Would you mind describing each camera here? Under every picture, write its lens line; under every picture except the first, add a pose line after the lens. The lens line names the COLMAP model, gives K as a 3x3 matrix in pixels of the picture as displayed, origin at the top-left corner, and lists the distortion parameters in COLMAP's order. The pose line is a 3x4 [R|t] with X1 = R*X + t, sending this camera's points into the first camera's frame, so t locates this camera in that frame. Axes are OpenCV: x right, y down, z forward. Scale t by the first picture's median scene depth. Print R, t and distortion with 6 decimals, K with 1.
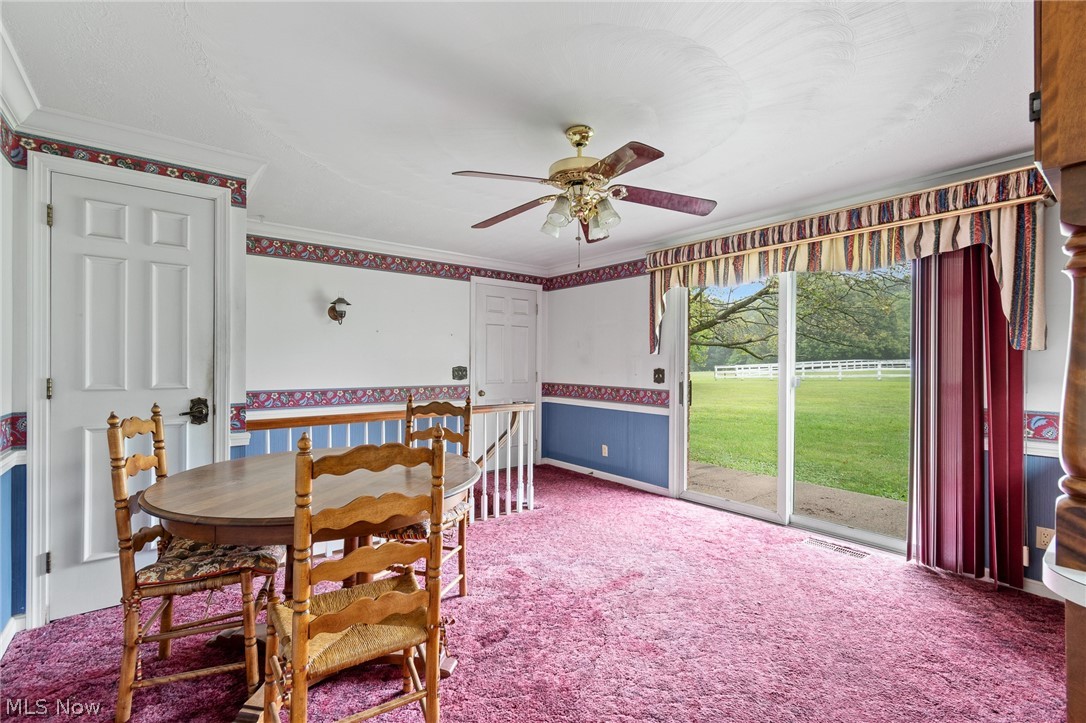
lens RADIAL K [[482.1, 0, 546.6], [0, 482.1, 360.0], [0, 0, 1]] dist [-0.001238, -0.000248]
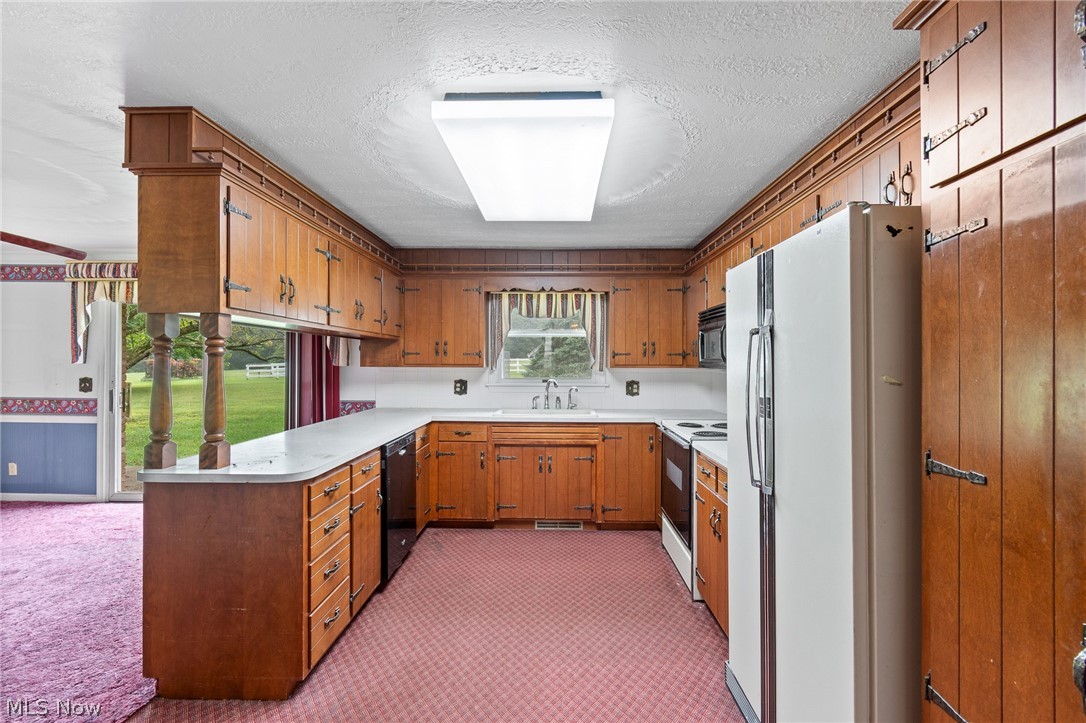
lens RADIAL K [[482.1, 0, 546.6], [0, 482.1, 360.0], [0, 0, 1]] dist [-0.001238, -0.000248]
pose [[0.641922, 0.001716, 0.766768, 0.082178], [-0.006596, 0.999973, 0.003285, -0.029226], [-0.766741, -0.007166, 0.641916, -0.391650]]
